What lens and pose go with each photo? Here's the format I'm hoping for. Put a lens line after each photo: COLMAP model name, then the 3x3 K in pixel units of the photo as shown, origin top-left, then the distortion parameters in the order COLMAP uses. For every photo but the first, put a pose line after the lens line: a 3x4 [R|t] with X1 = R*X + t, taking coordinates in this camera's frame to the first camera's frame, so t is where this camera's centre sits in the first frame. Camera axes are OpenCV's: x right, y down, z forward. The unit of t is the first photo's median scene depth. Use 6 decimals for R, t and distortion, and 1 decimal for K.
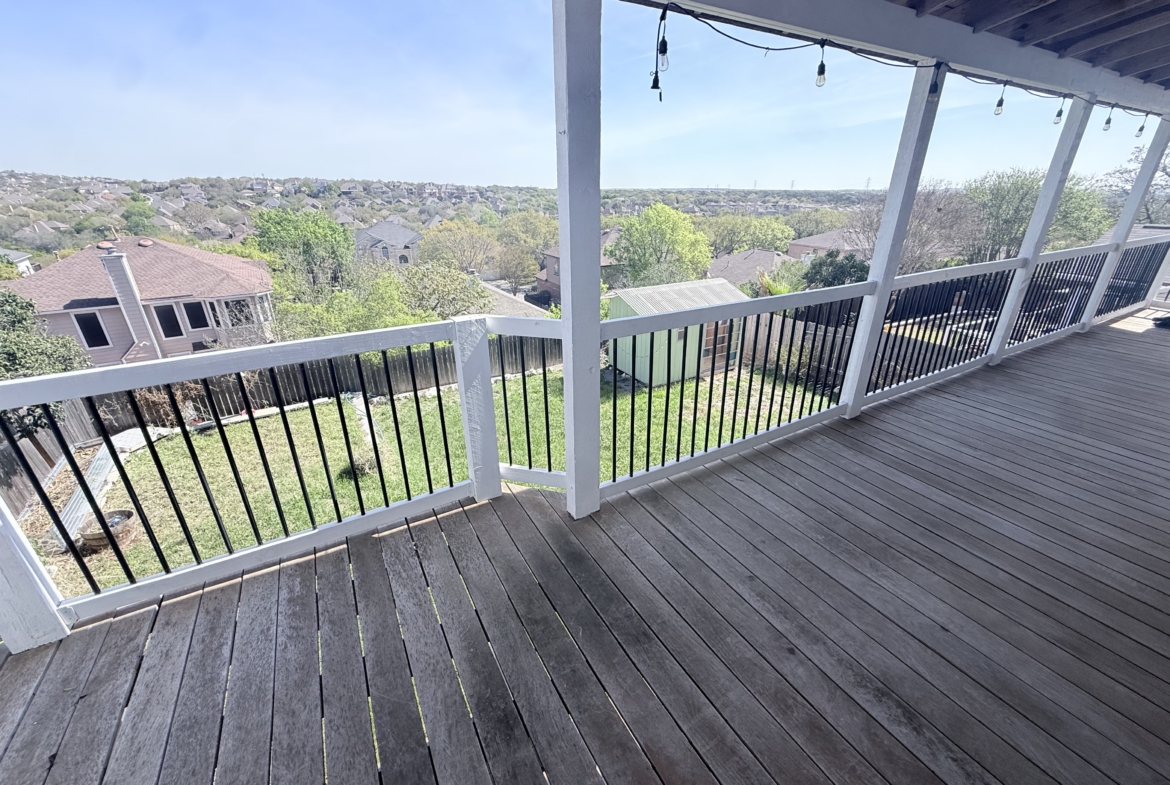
lens RADIAL K [[468.5, 0, 585.0], [0, 468.5, 392.5], [0, 0, 1]] dist [-0.000436, -0.000013]
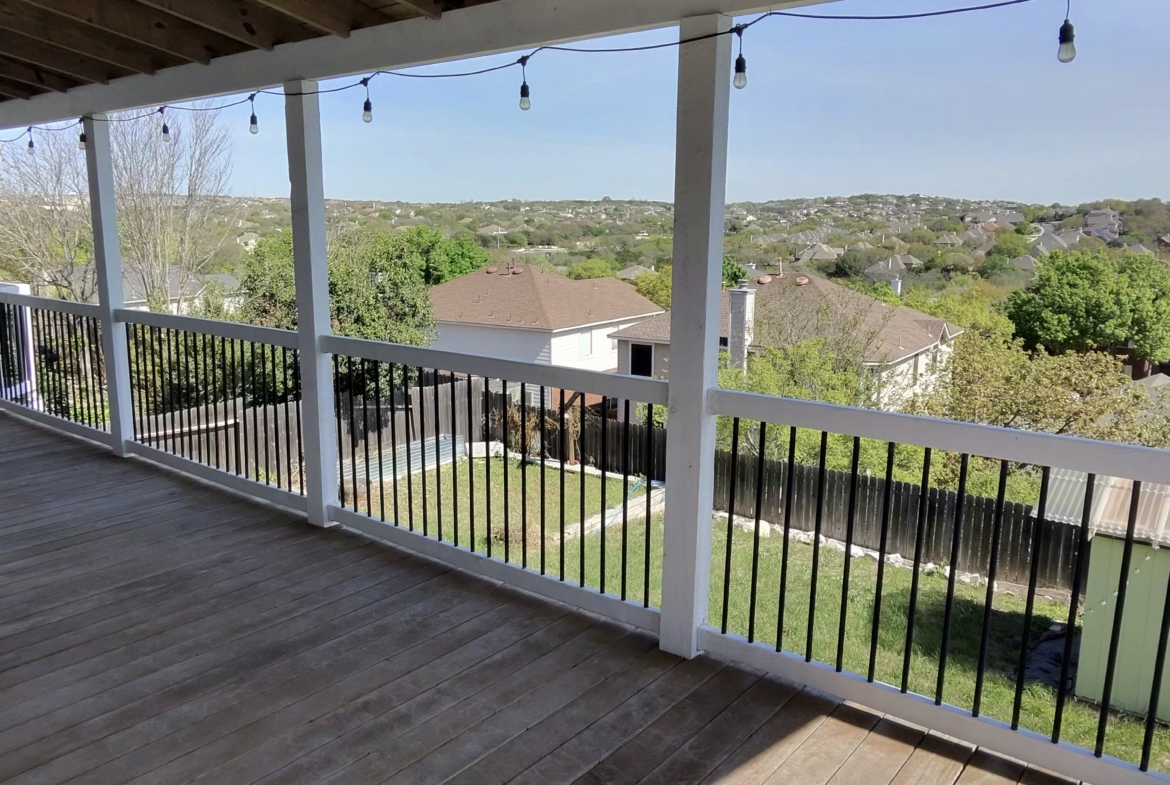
lens RADIAL K [[881.9, 0, 585.0], [0, 881.9, 392.5], [0, 0, 1]] dist [-0.004880, 0.002377]
pose [[0.377821, 0.185031, -0.907202, 0.707758], [-0.373758, 0.926925, 0.033396, -0.135065], [0.847087, 0.326456, 0.419368, 0.286506]]
